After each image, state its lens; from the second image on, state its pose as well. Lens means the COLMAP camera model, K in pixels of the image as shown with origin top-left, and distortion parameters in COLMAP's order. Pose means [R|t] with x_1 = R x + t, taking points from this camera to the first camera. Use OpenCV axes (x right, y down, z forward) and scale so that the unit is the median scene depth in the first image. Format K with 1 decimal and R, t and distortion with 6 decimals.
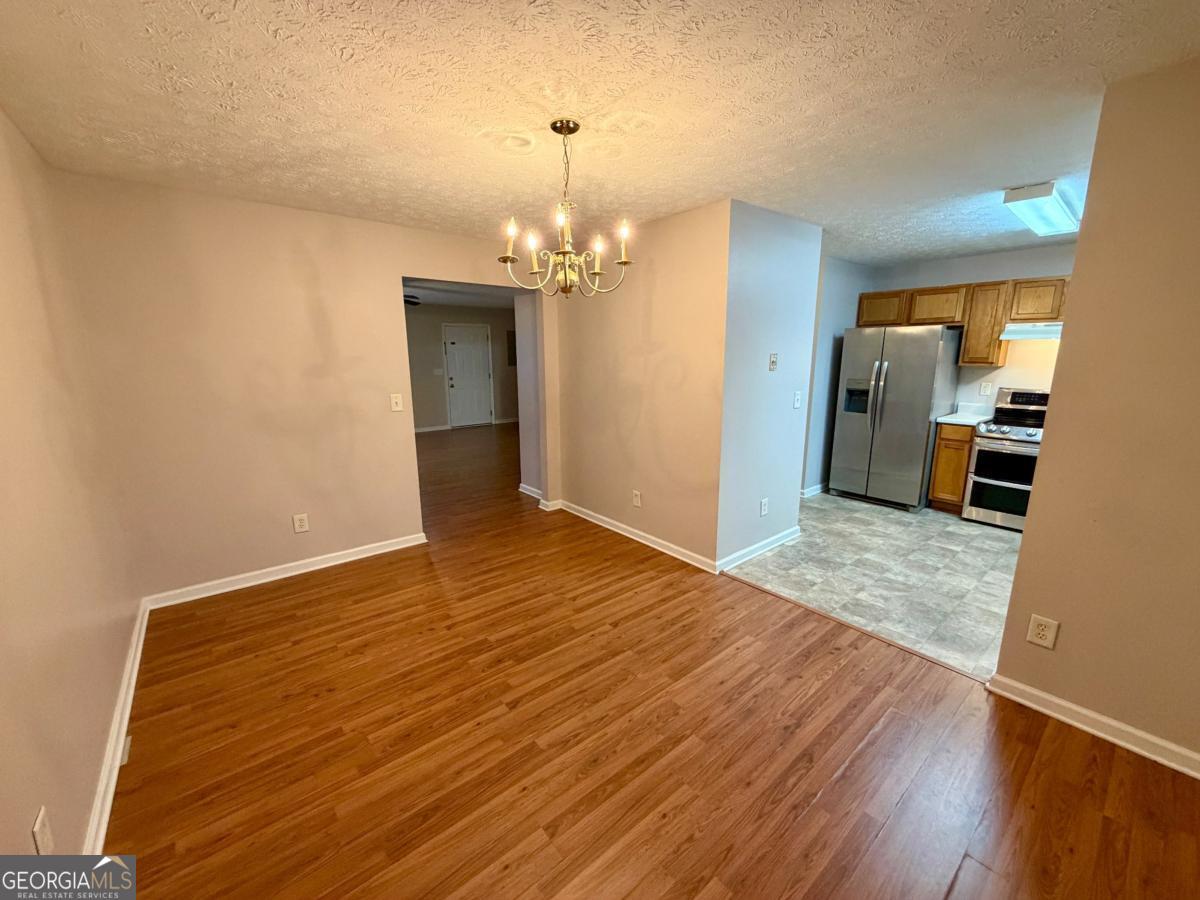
lens RADIAL K [[478.8, 0, 597.5], [0, 478.8, 449.7], [0, 0, 1]] dist [0.001593, 0.000349]
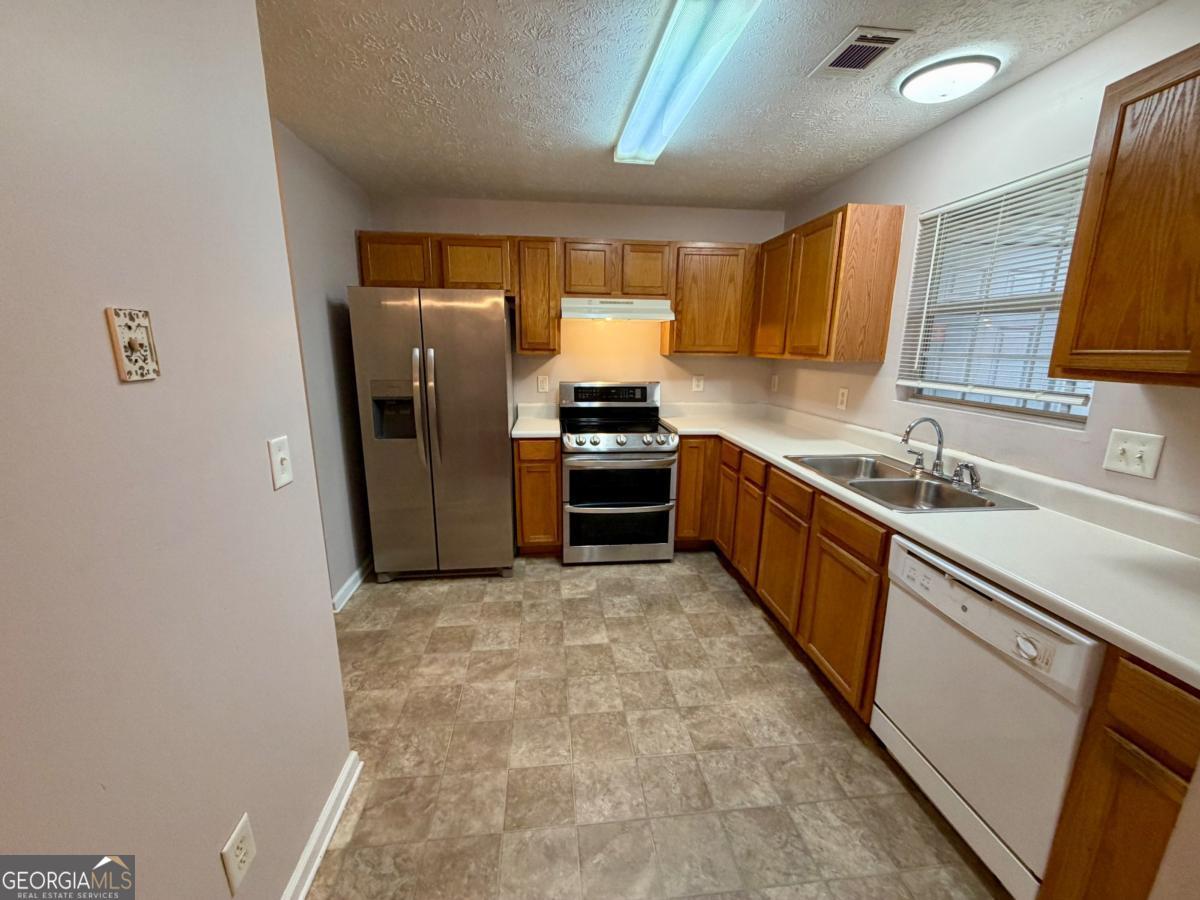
lens RADIAL K [[478.8, 0, 597.5], [0, 478.8, 449.7], [0, 0, 1]] dist [0.001593, 0.000349]
pose [[0.554208, -0.173702, 0.814052, 0.229604], [0.156277, 0.982306, 0.103211, -0.096055], [-0.817576, 0.070017, 0.571548, 0.536671]]
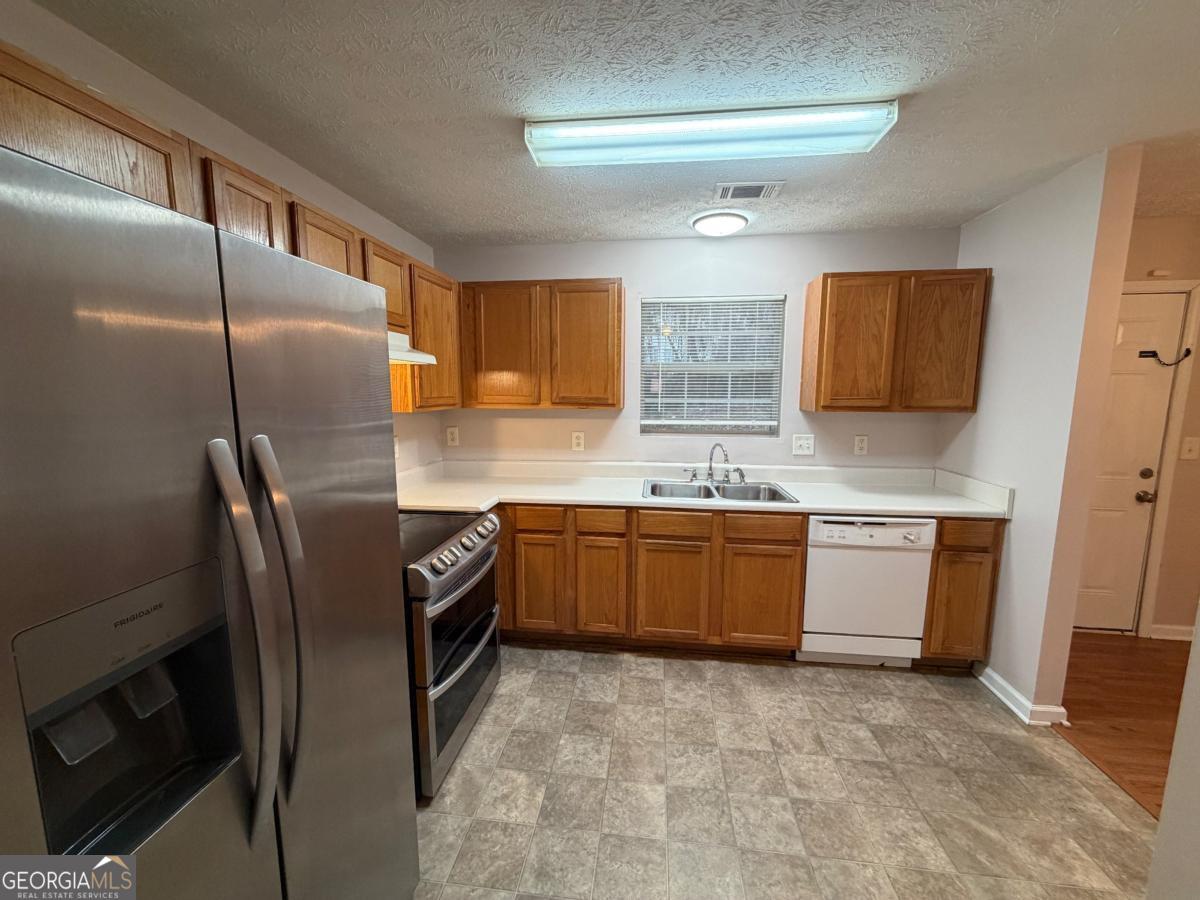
lens RADIAL K [[478.8, 0, 597.5], [0, 478.8, 449.7], [0, 0, 1]] dist [0.001593, 0.000349]
pose [[-0.686186, -0.092114, 0.721570, 0.411263], [0.144668, 0.954854, 0.259469, -0.218343], [-0.712895, 0.282432, -0.641882, 1.085834]]
